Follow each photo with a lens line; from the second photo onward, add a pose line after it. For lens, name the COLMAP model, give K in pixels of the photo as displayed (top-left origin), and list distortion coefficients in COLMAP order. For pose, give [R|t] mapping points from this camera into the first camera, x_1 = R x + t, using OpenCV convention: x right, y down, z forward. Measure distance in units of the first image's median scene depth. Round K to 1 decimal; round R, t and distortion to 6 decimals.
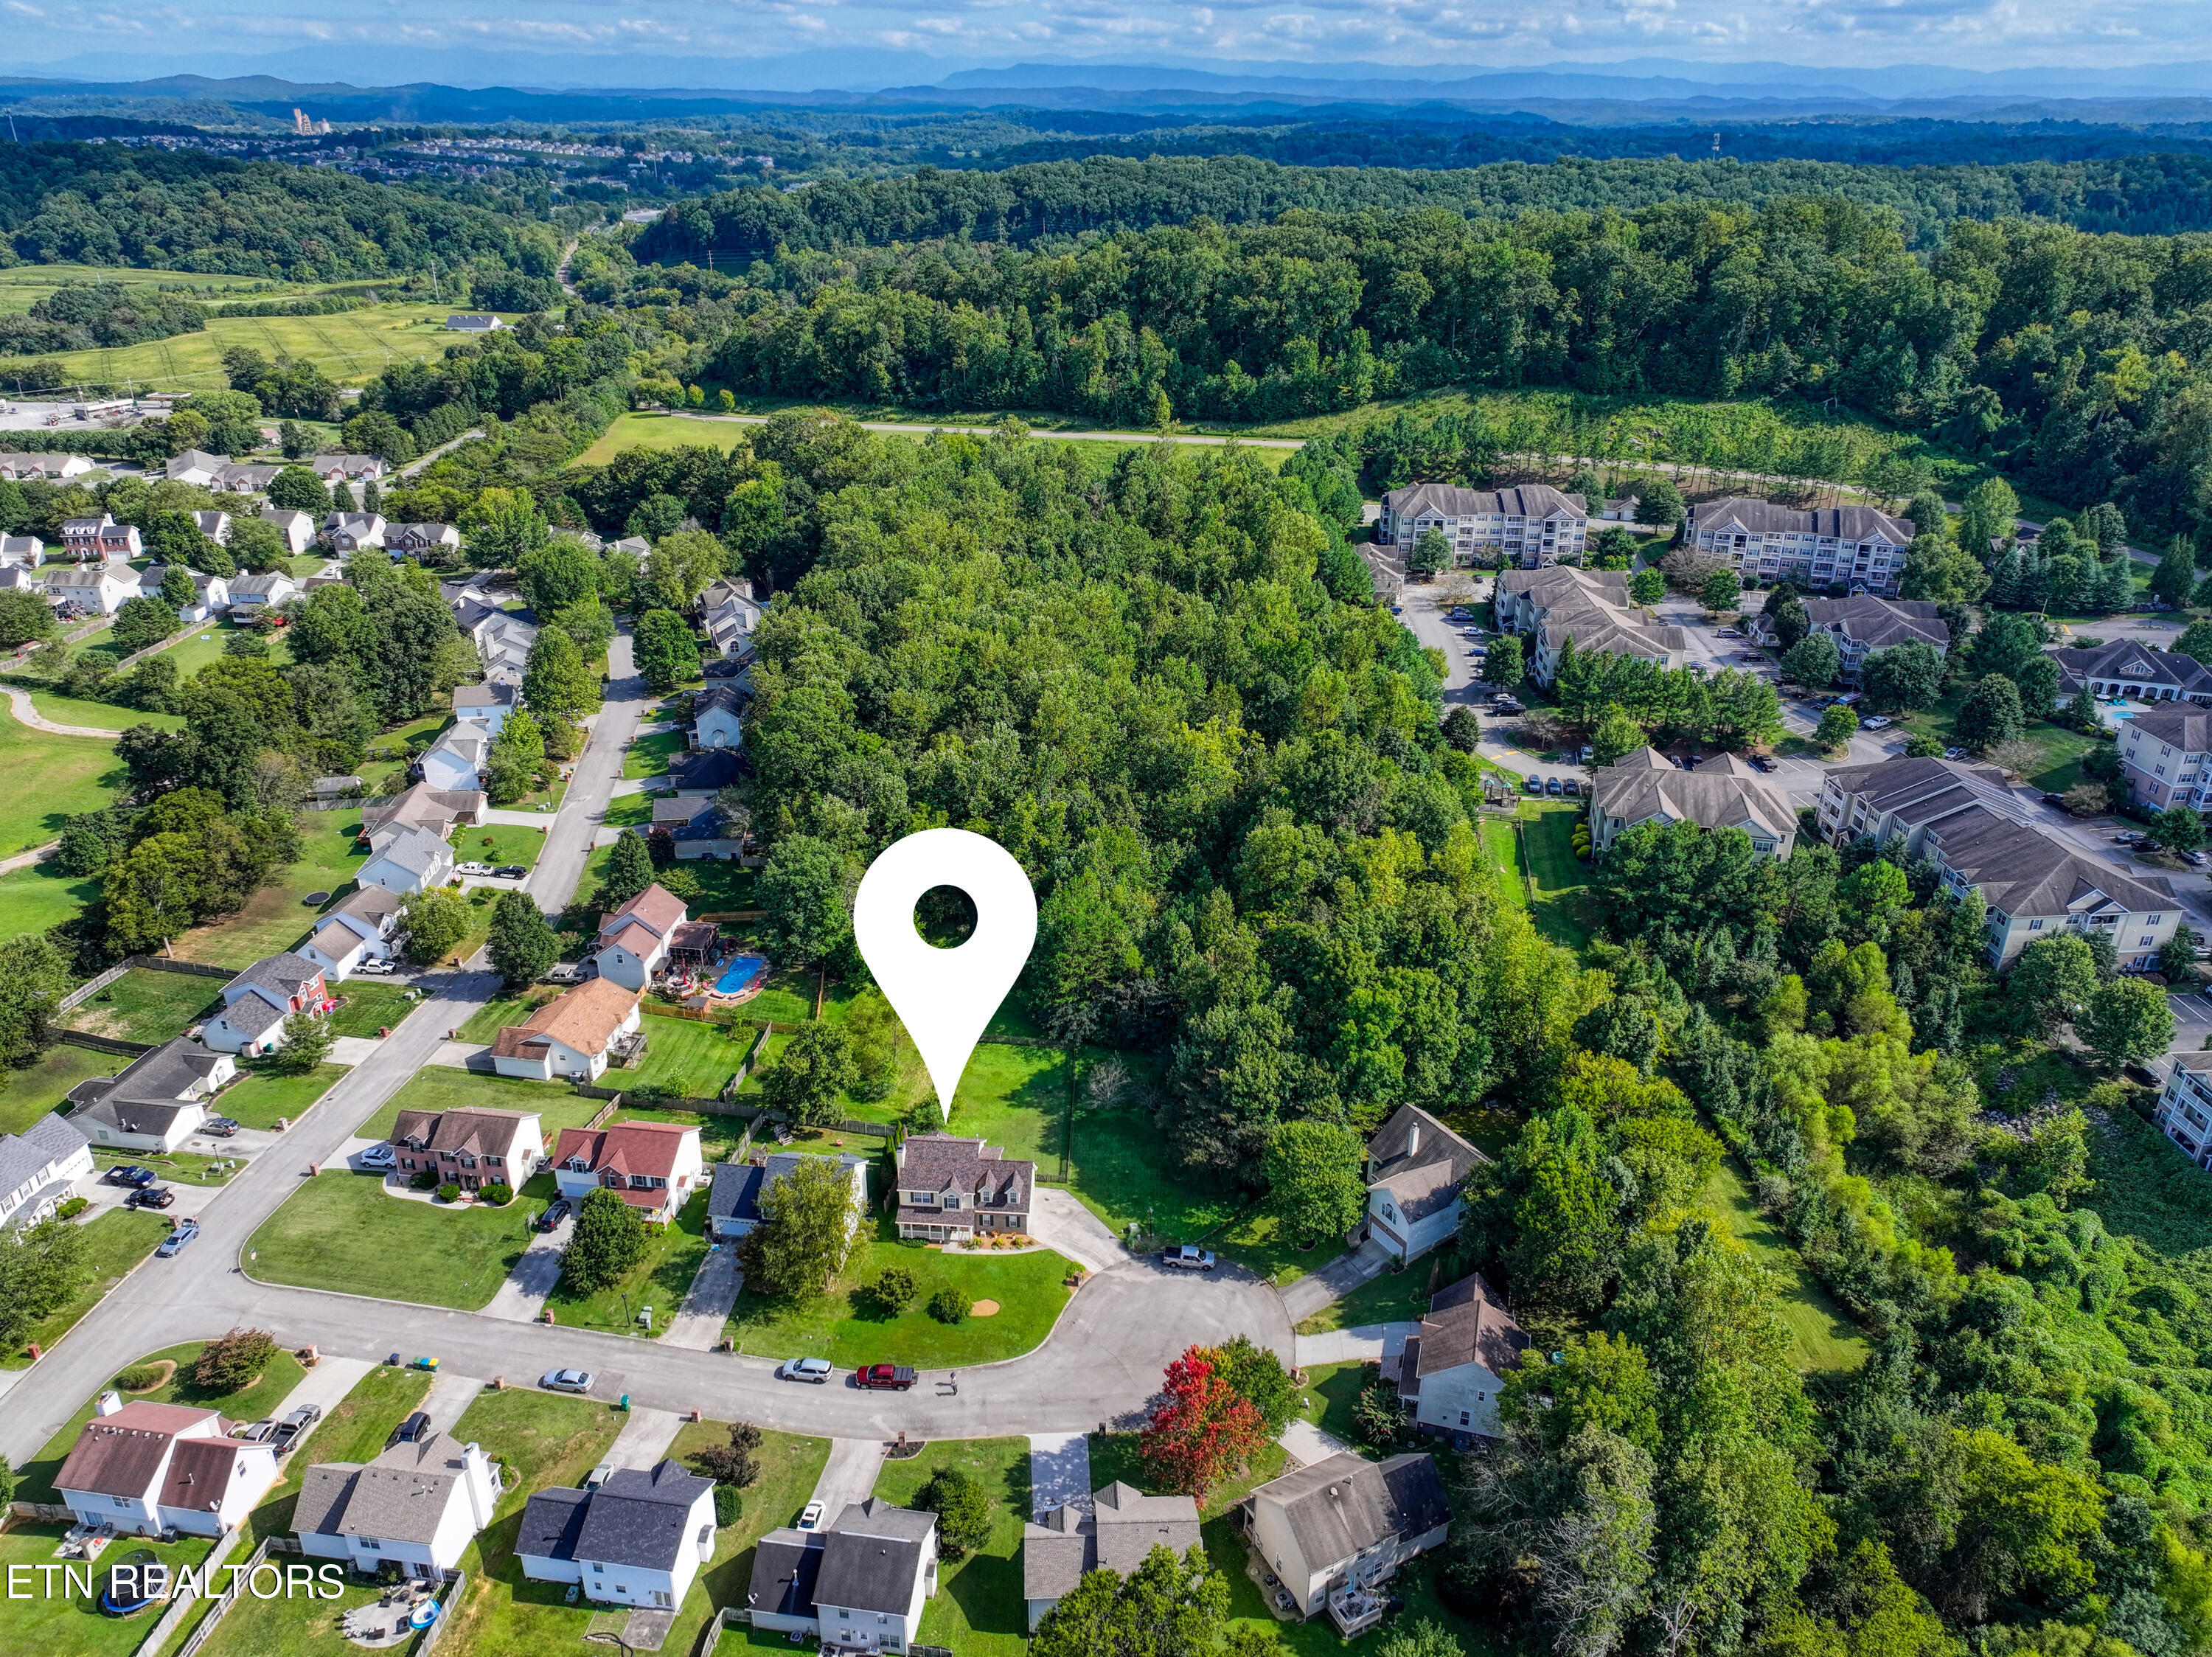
lens RADIAL K [[1555.8, 0, 1106.2], [0, 1555.8, 823.1], [0, 0, 1]] dist [0.014041, 0.000184]
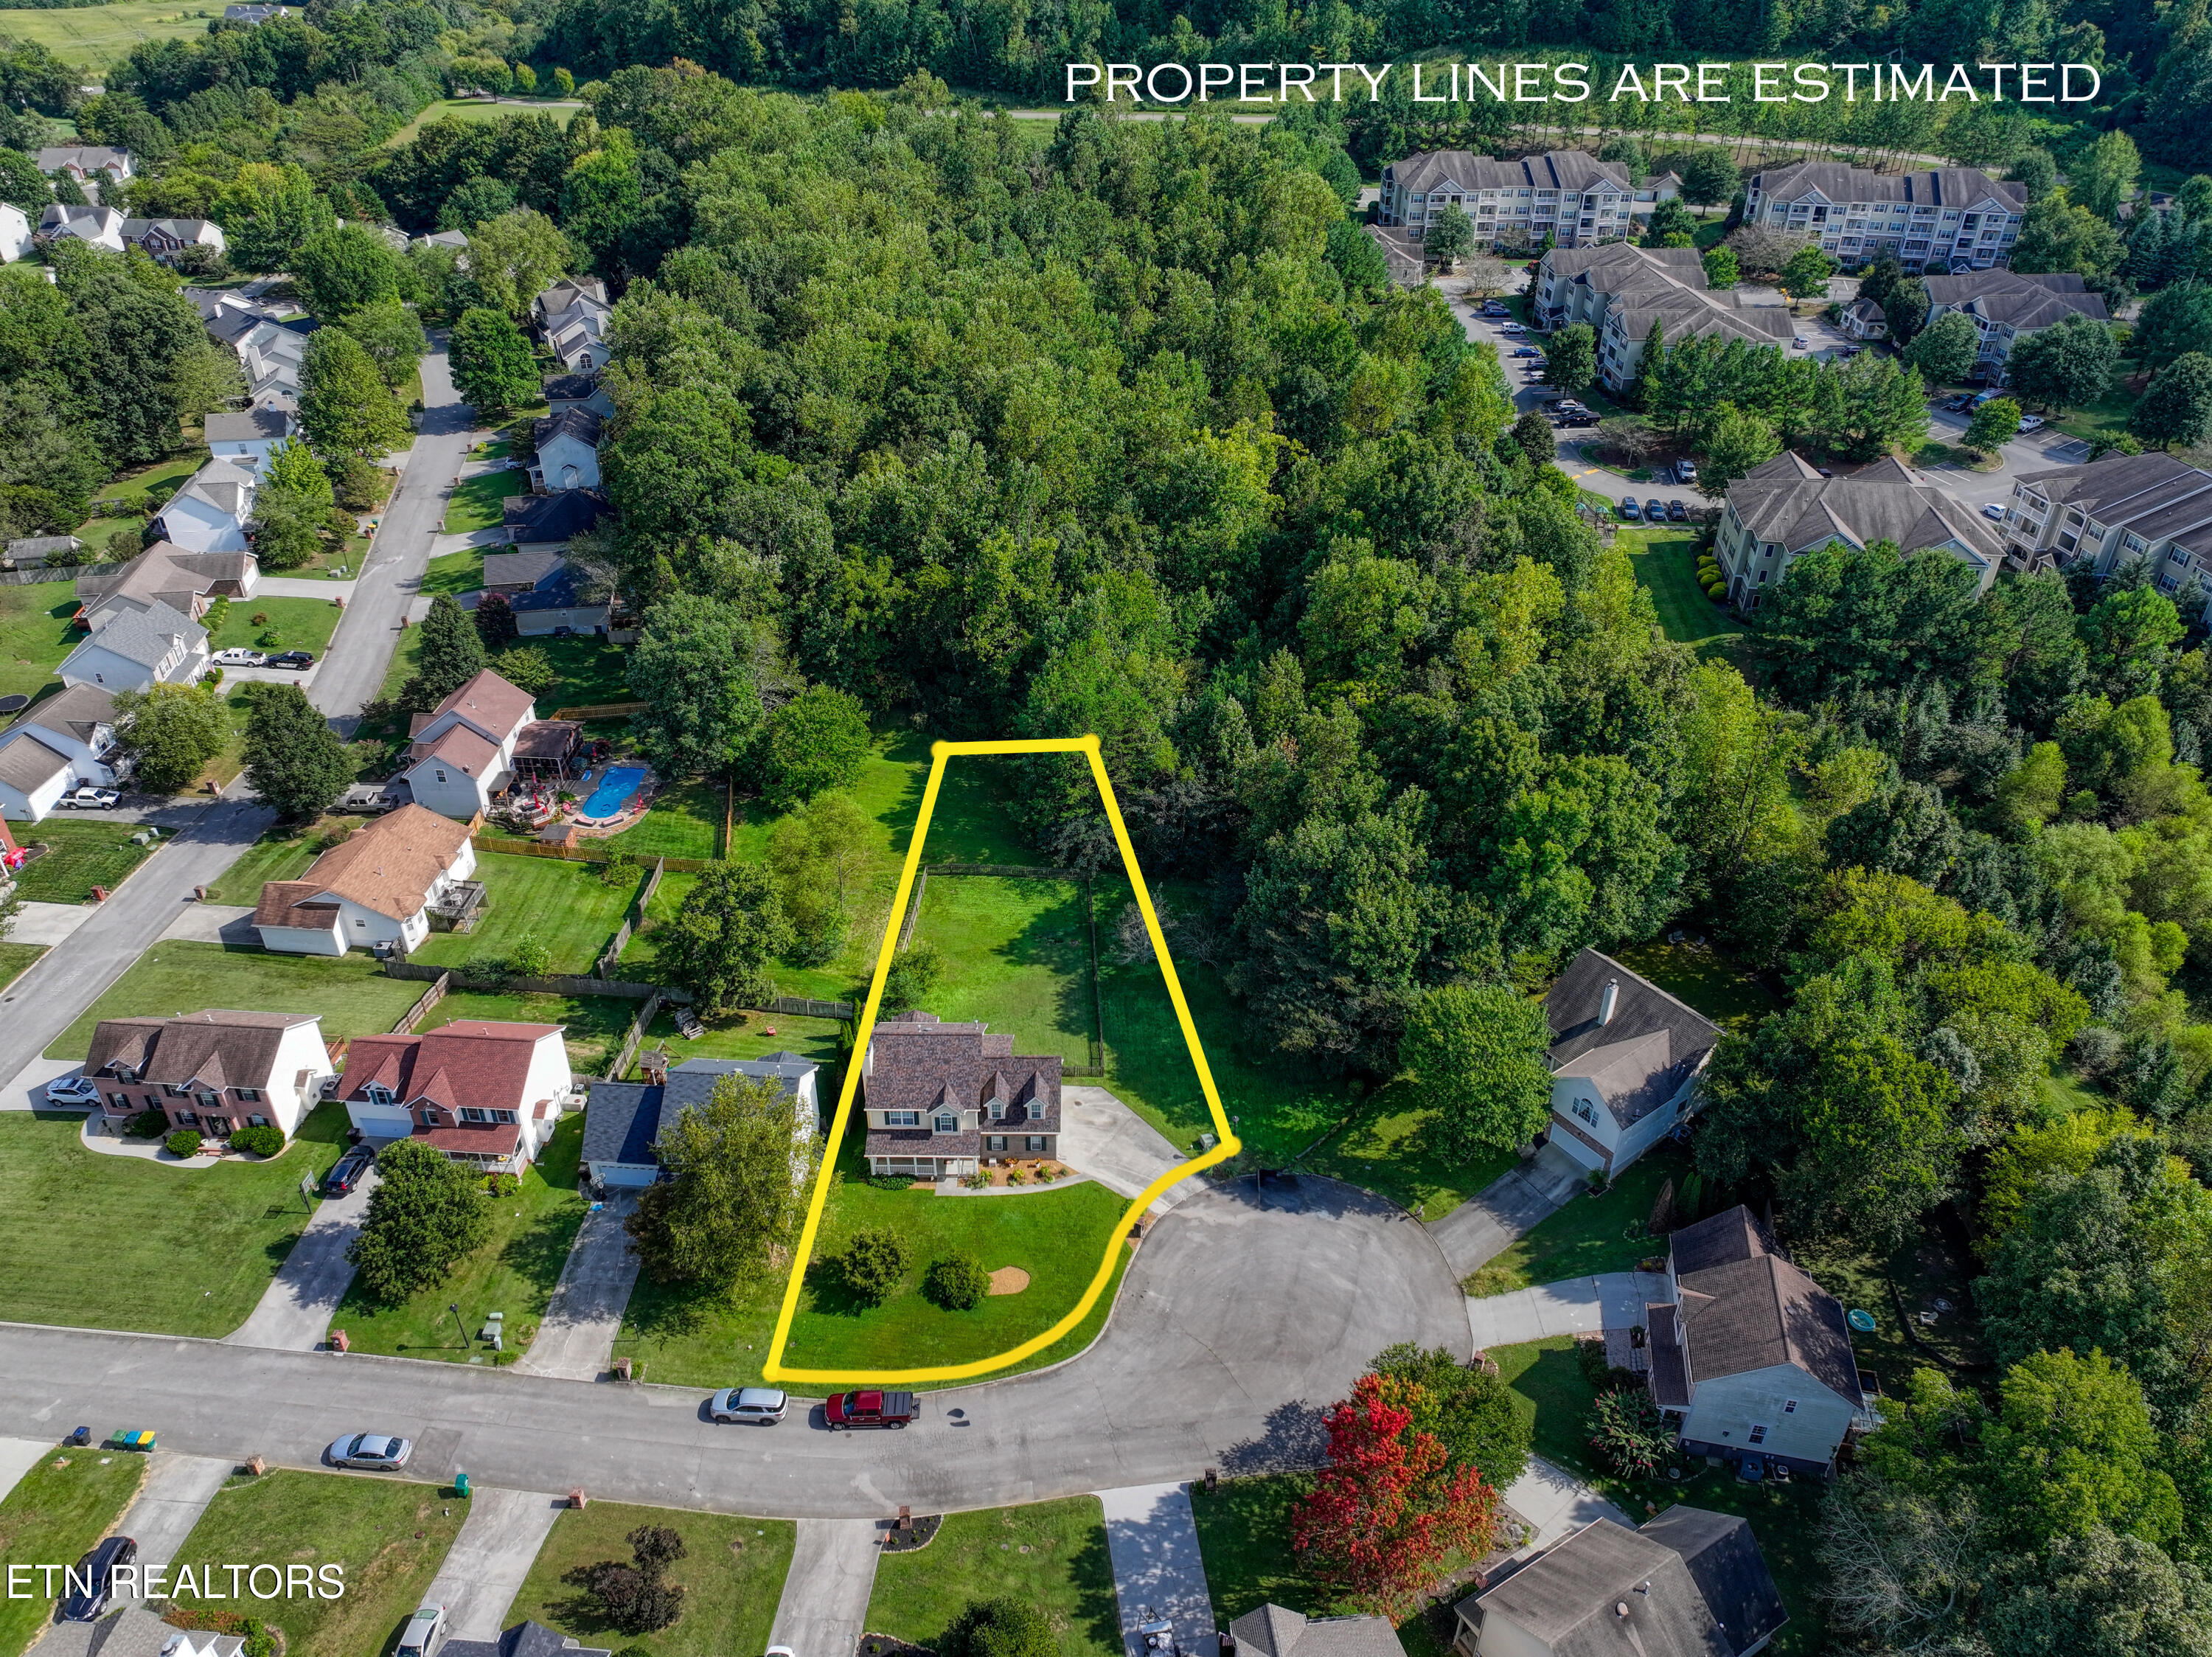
lens RADIAL K [[1555.8, 0, 1101.9], [0, 1555.8, 831.3], [0, 0, 1]] dist [0.014041, 0.000184]
pose [[0.997763, -0.037036, 0.055653, -0.053568], [0.028492, 0.988703, 0.147154, 0.016327], [-0.060475, -0.145239, 0.987547, 0.285006]]
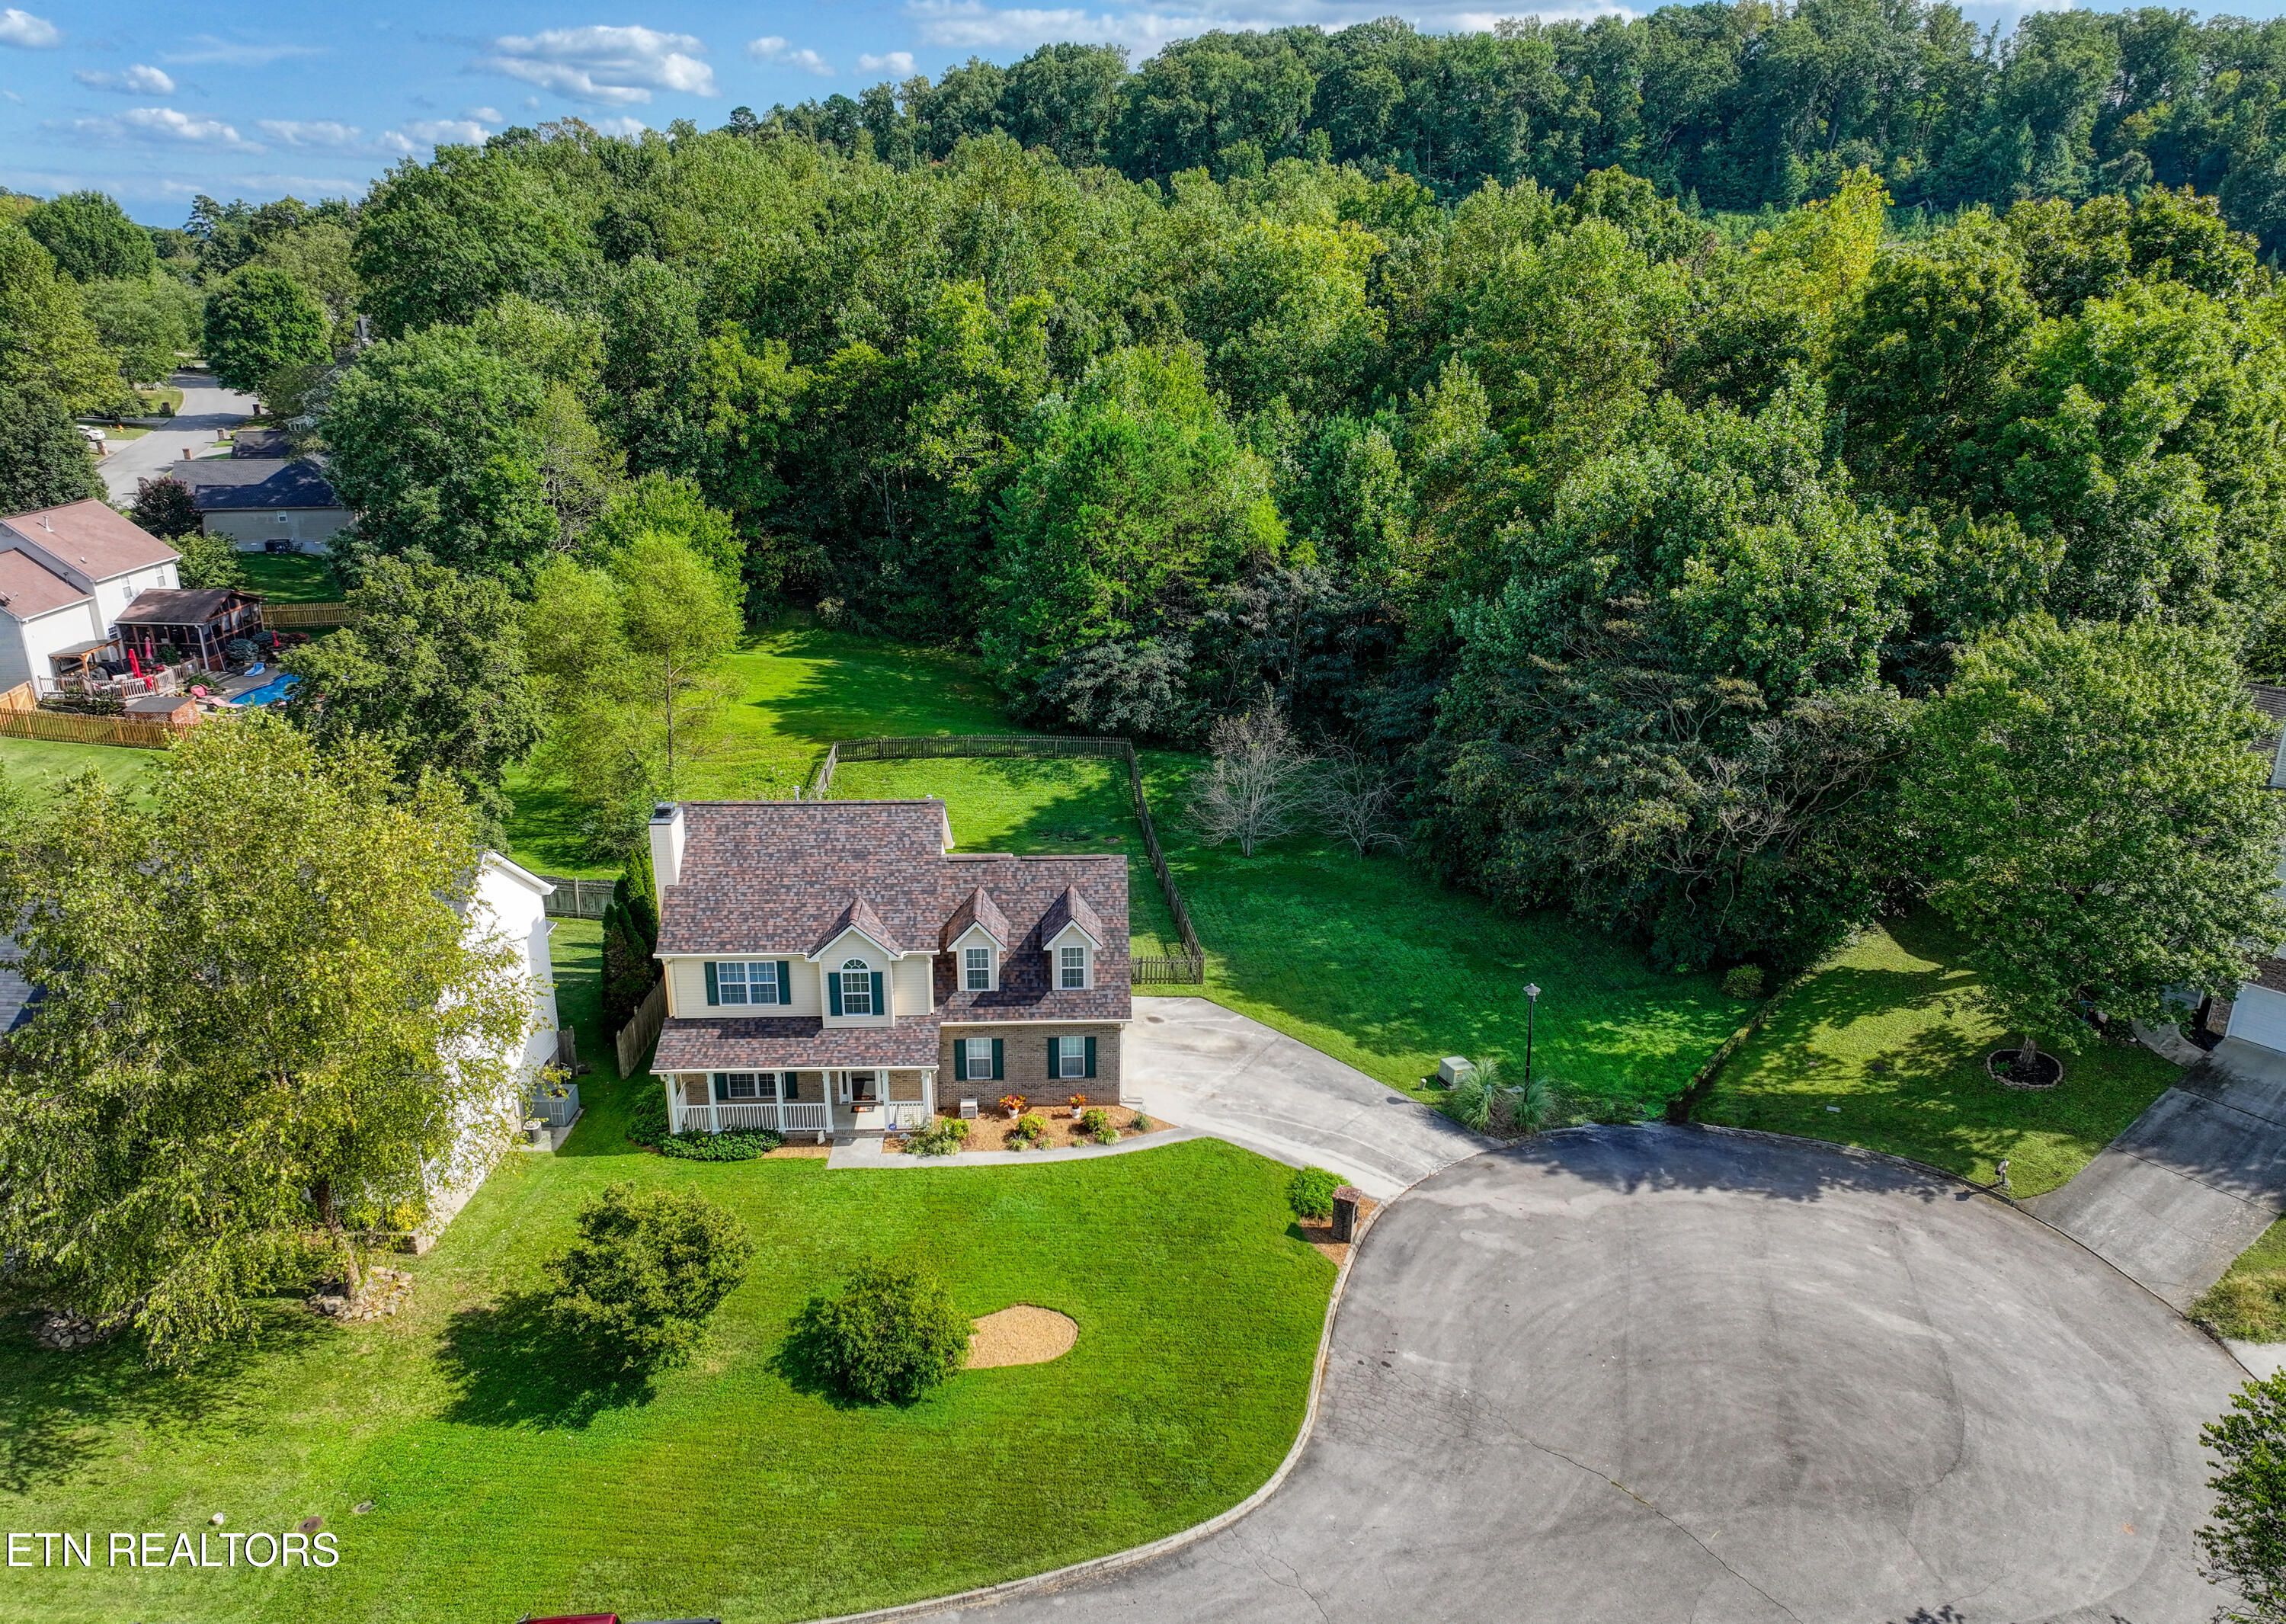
lens RADIAL K [[1624.0, 0, 1144.5], [0, 1624.0, 845.3], [0, 0, 1]] dist [0.001936, 0.011802]
pose [[0.991883, -0.041932, 0.120040, -0.067879], [0.052110, 0.995191, -0.082940, 0.202848], [-0.115985, 0.088522, 0.989298, 0.583334]]
